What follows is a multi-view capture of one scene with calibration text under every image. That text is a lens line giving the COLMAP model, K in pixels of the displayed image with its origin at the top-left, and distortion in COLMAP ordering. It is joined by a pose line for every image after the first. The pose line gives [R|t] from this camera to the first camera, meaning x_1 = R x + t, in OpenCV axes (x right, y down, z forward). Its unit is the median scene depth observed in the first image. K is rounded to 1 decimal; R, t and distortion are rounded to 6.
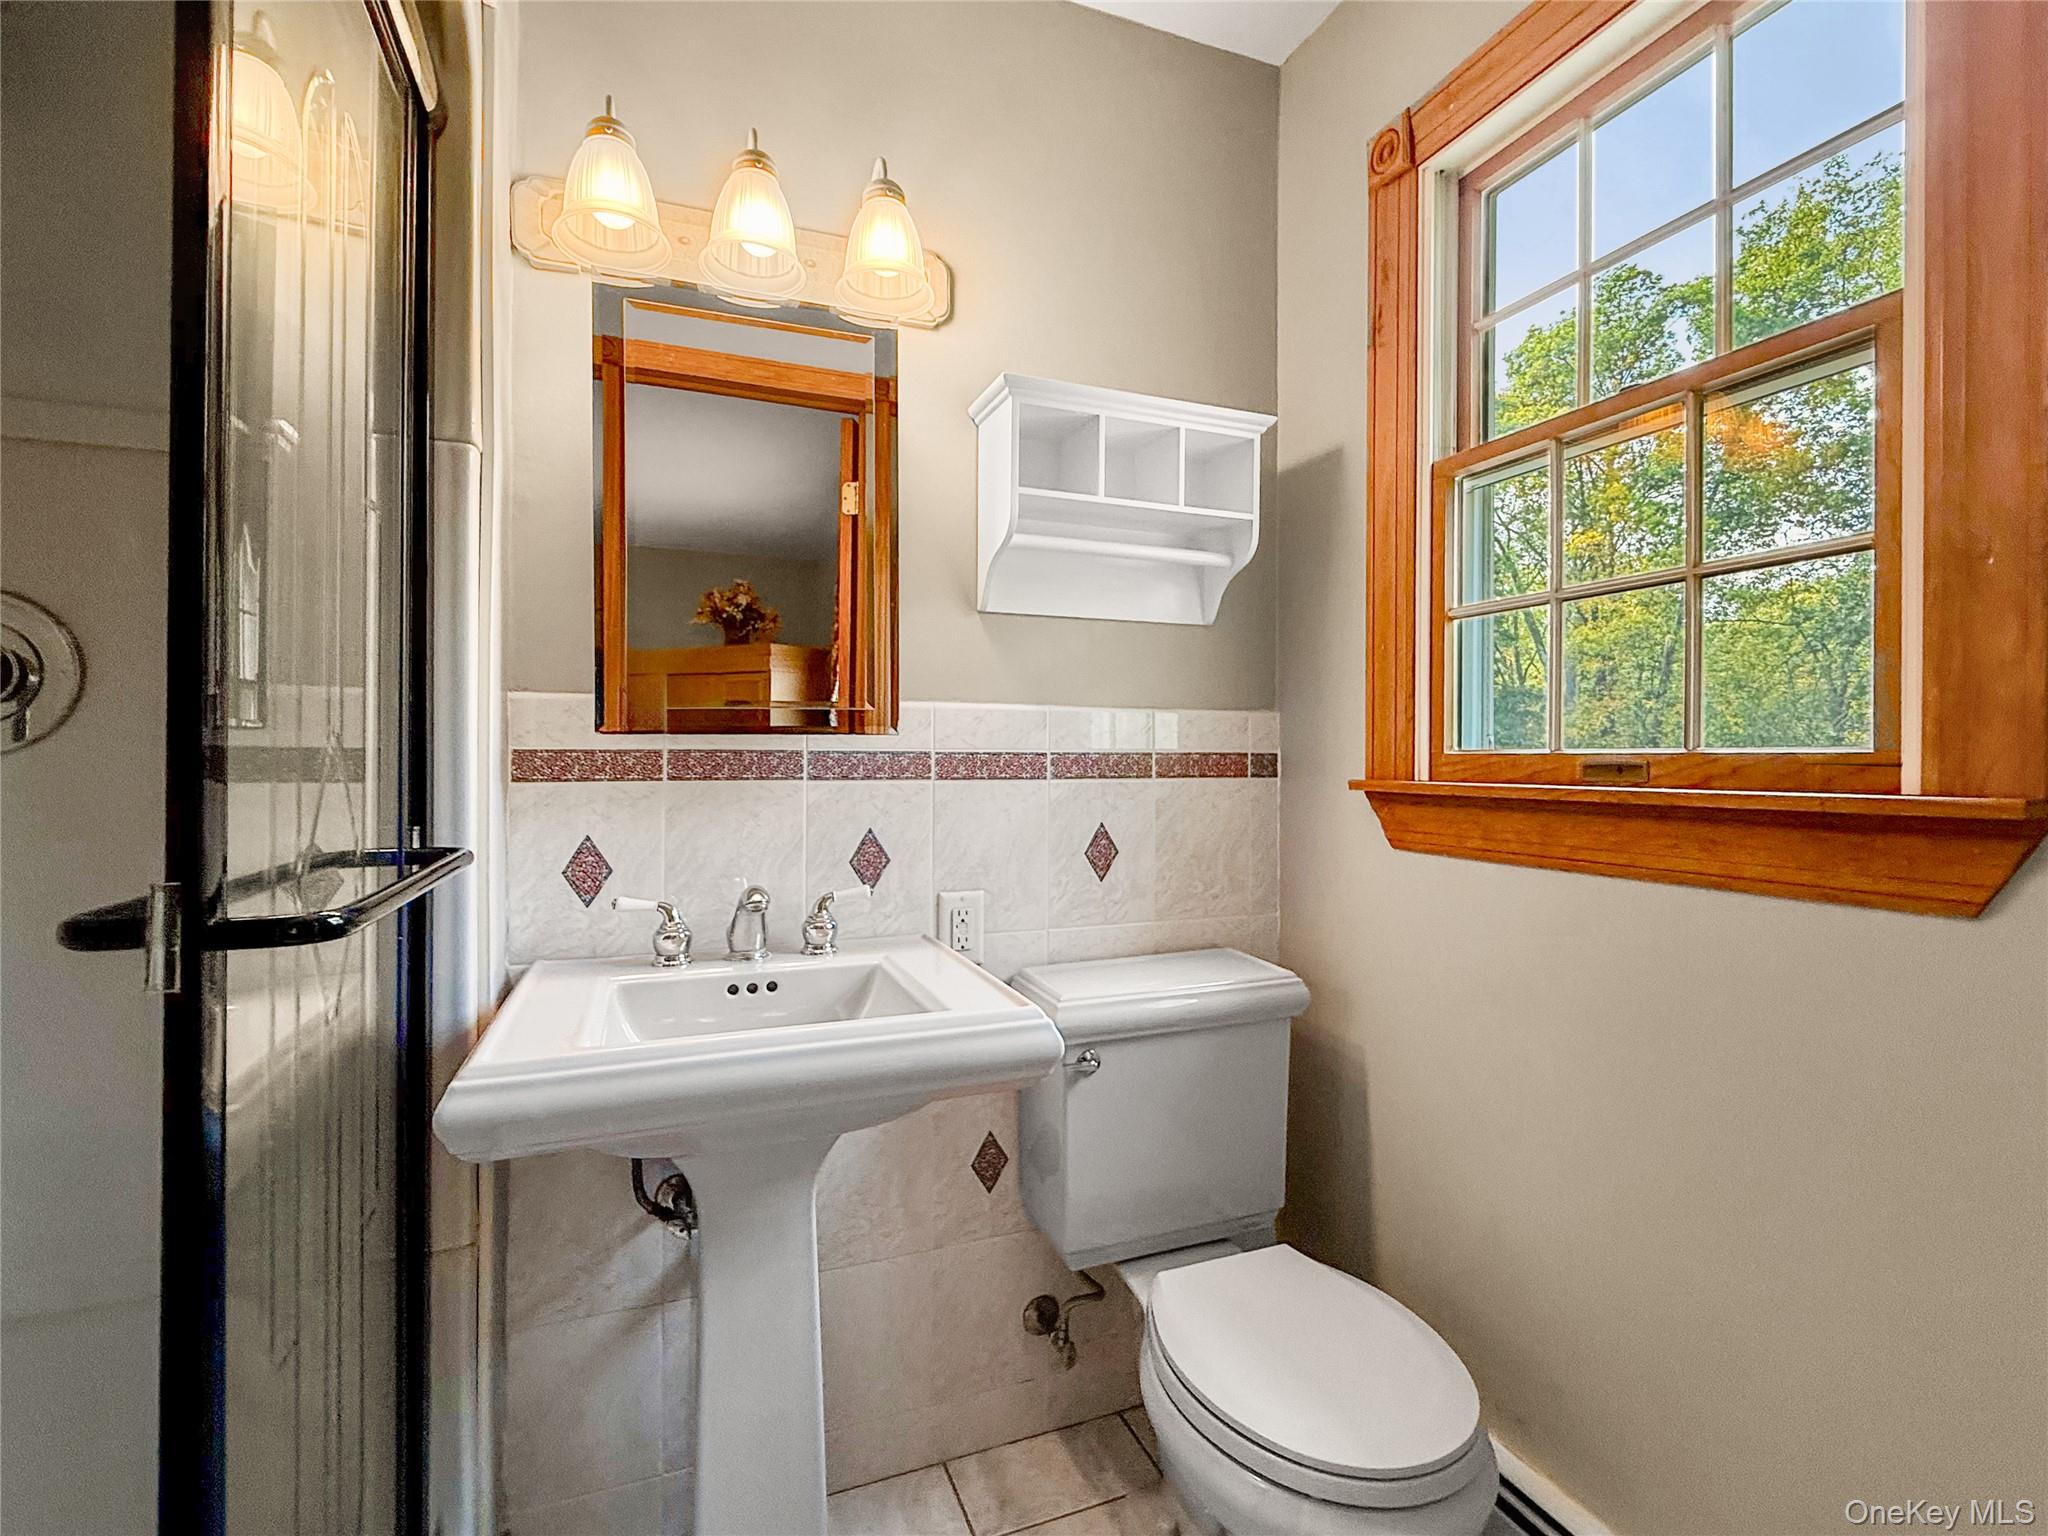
lens RADIAL K [[896.6, 0, 1024.2], [0, 896.6, 756.1], [0, 0, 1]] dist [-0.000452, 0.000144]
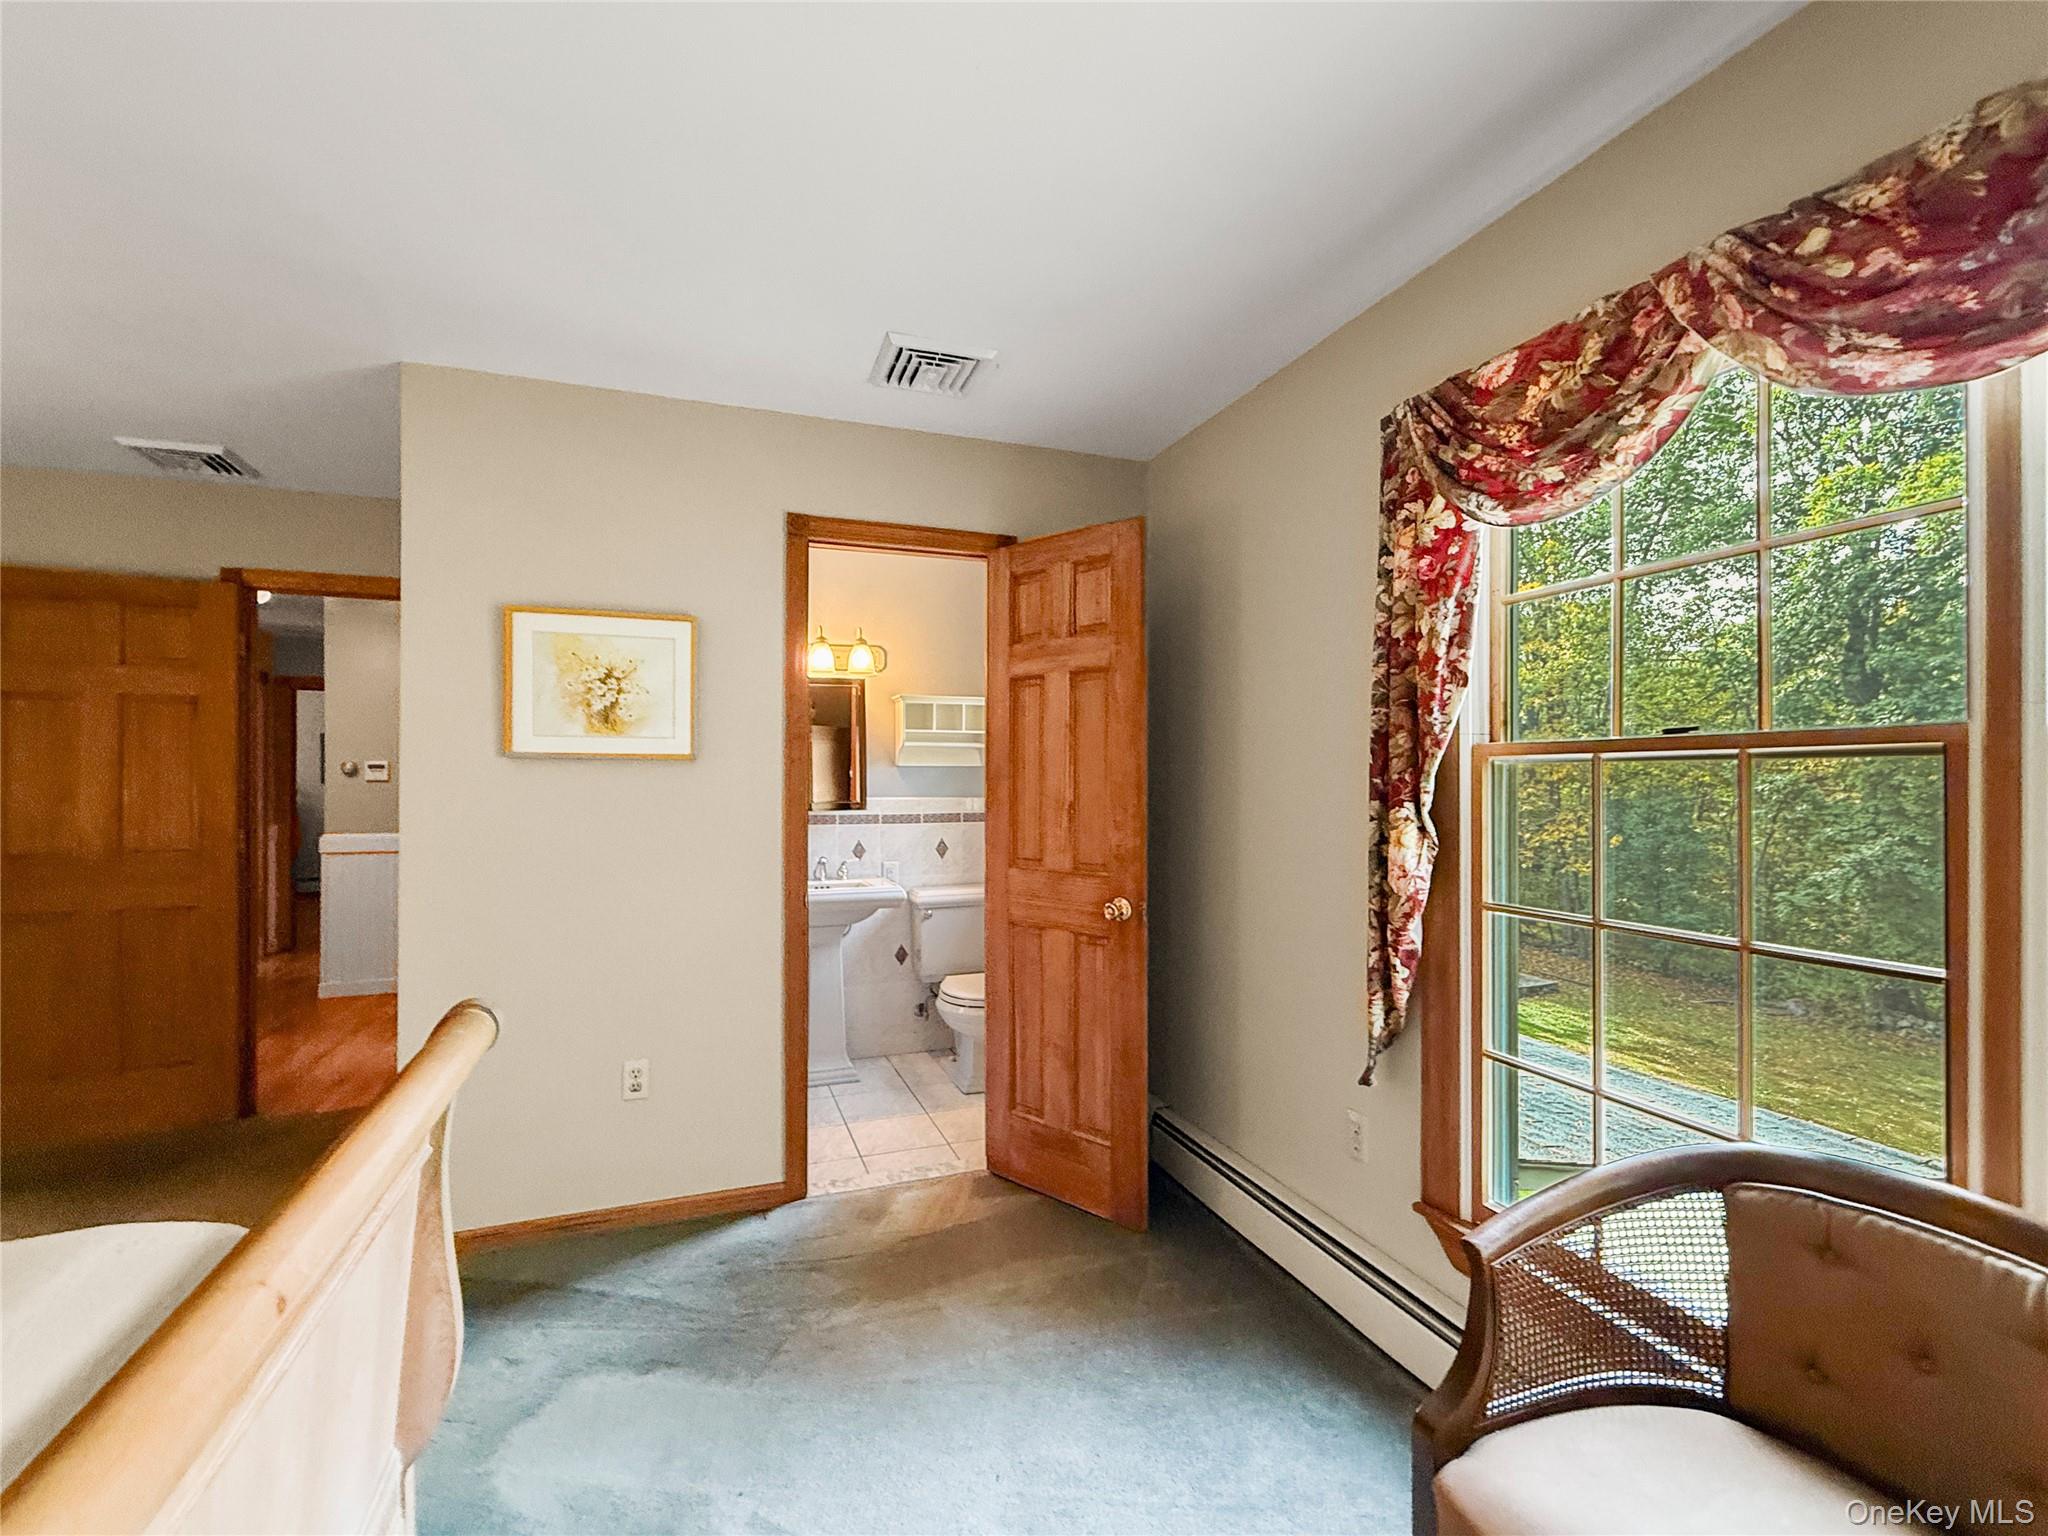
lens RADIAL K [[896.6, 0, 1017.9], [0, 896.6, 777.4], [0, 0, 1]] dist [-0.000452, 0.000144]
pose [[0.999338, -0.009192, -0.035198, 0.453308], [0.009008, 0.999945, -0.005364, -0.106149], [0.035246, 0.005043, 0.999366, -1.923157]]
